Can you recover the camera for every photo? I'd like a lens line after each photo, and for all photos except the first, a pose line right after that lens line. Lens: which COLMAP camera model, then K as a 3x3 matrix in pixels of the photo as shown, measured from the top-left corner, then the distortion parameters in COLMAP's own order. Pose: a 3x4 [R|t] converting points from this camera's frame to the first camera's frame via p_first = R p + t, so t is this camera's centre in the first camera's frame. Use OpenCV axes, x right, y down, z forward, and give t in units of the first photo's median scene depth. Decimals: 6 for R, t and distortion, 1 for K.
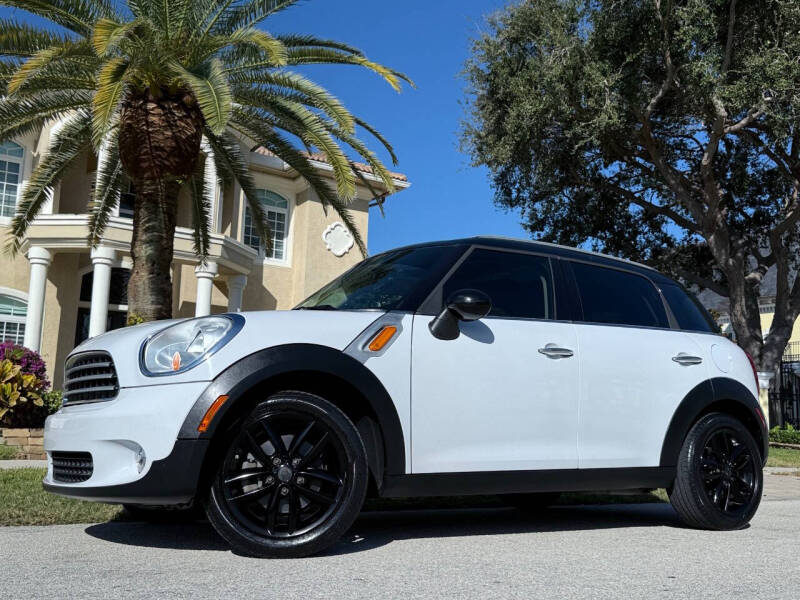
lens RADIAL K [[816.2, 0, 402.6], [0, 816.2, 310.5], [0, 0, 1]] dist [0.225350, -0.562480]
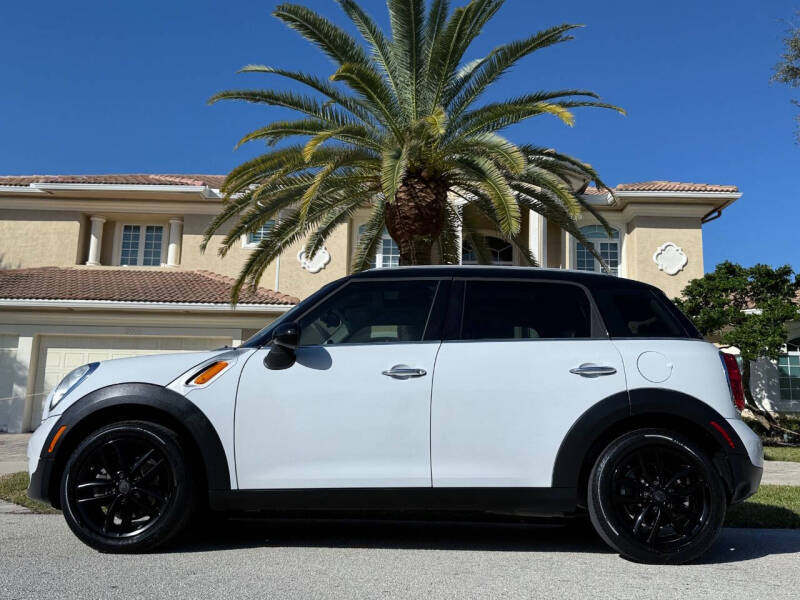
lens RADIAL K [[702.3, 0, 402.1], [0, 702.3, 302.0], [0, 0, 1]] dist [0.162966, -0.343028]
pose [[0.832081, -0.109151, -0.543808, 0.262804], [0.083722, 0.993928, -0.071394, 0.009629], [0.548299, 0.013877, 0.836167, 0.098023]]
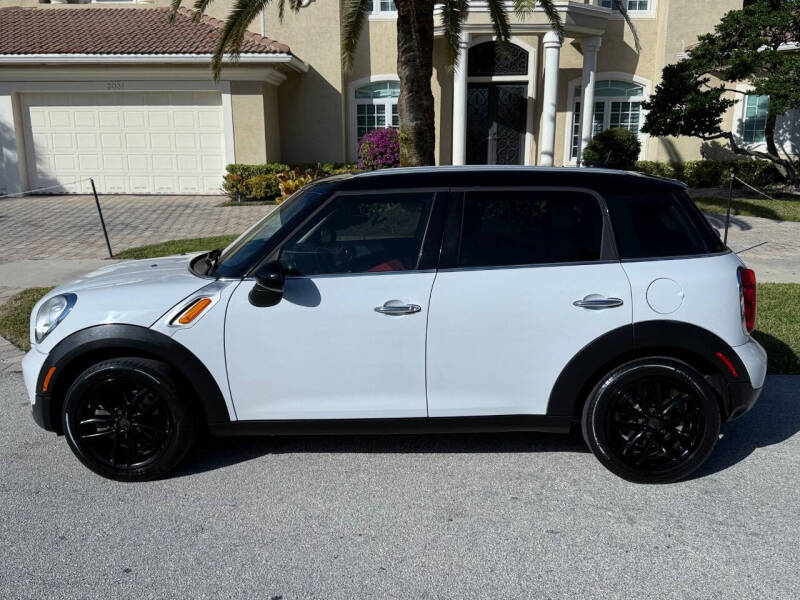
lens RADIAL K [[713.3, 0, 401.0], [0, 713.3, 302.9], [0, 0, 1]] dist [0.141813, -0.290706]
pose [[0.825073, 0.094047, -0.557144, 0.257615], [0.109740, 0.940601, 0.321289, -0.089206], [0.554266, -0.326228, 0.765744, 0.135977]]
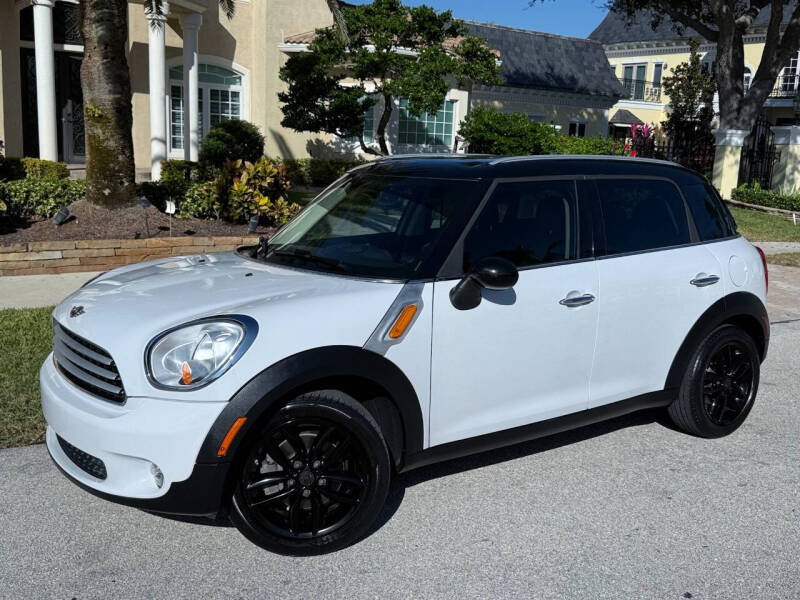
lens RADIAL K [[817.1, 0, 406.2], [0, 817.1, 308.4], [0, 0, 1]] dist [0.159135, -0.325703]
pose [[0.998578, 0.004677, 0.053095, -0.023739], [-0.022429, 0.940529, 0.338973, -0.099820], [-0.048352, -0.339682, 0.939297, 0.044608]]
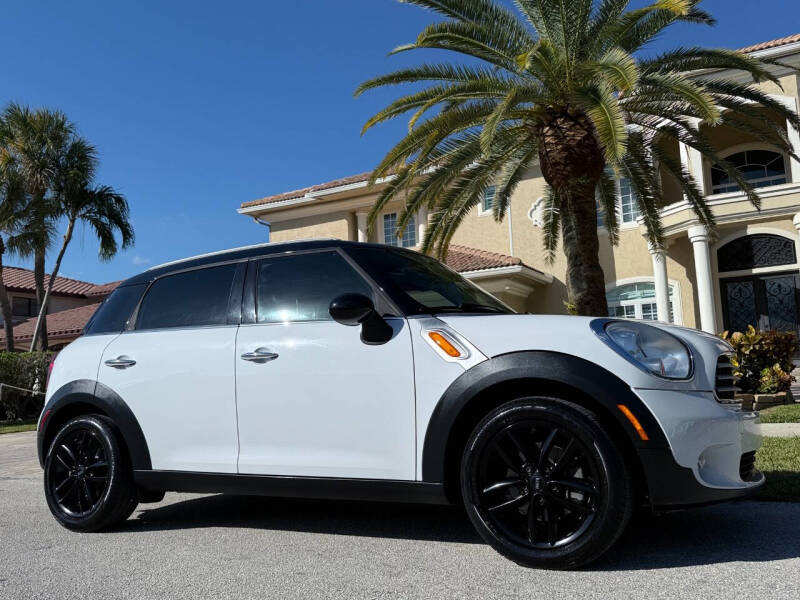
lens RADIAL K [[680.7, 0, 399.4], [0, 680.7, 303.5], [0, 0, 1]] dist [0.151504, -0.287610]
pose [[0.474189, -0.156375, -0.866425, 0.406394], [0.188438, 0.979322, -0.073620, 0.032110], [0.860021, -0.128357, 0.493851, 0.288321]]
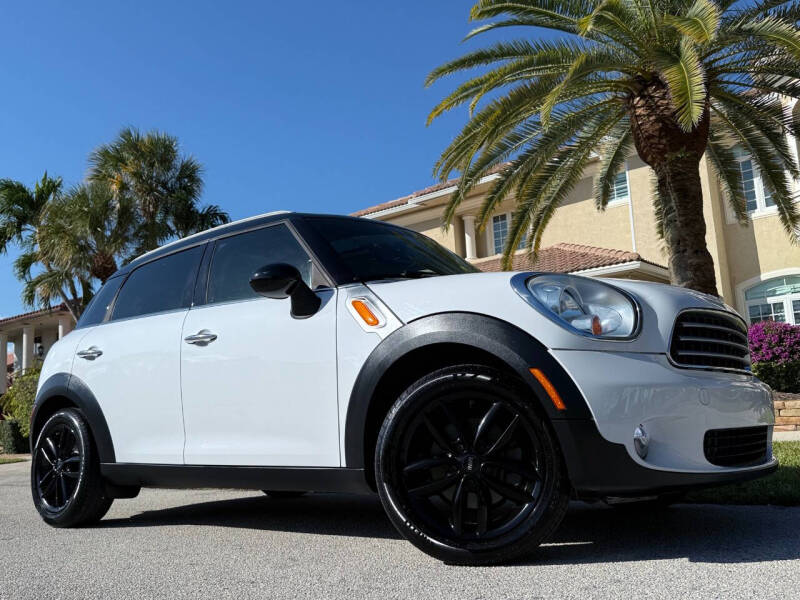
lens RADIAL K [[722.3, 0, 401.2], [0, 722.3, 302.2], [0, 0, 1]] dist [0.168120, -0.401798]
pose [[0.296267, -0.192807, -0.935442, 0.420162], [0.204954, 0.969431, -0.134901, 0.065655], [0.932856, -0.151756, 0.326727, 0.367060]]
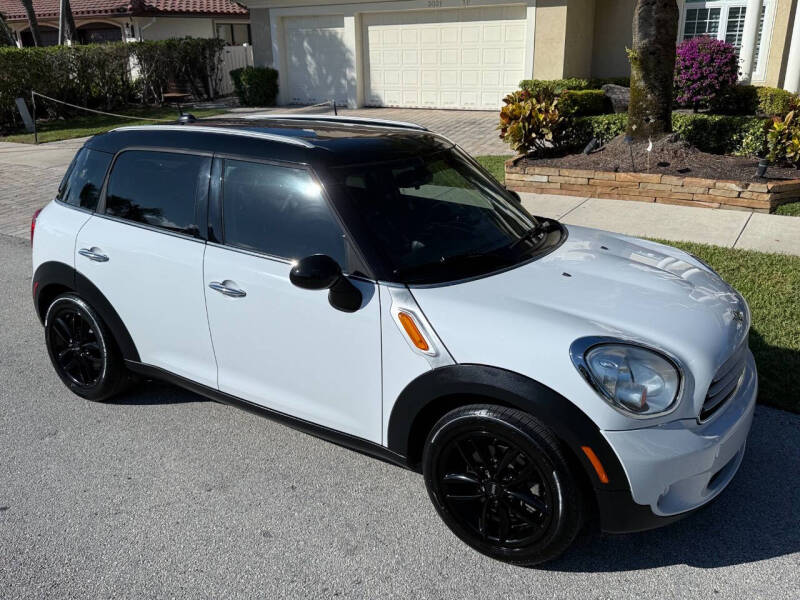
lens RADIAL K [[685.2, 0, 403.1], [0, 685.2, 298.8], [0, 0, 1]] dist [0.091153, -0.144403]
pose [[0.407420, 0.277931, -0.869921, 0.386885], [0.163732, 0.914901, 0.368984, -0.074226], [0.898444, -0.292765, 0.327243, 0.356791]]
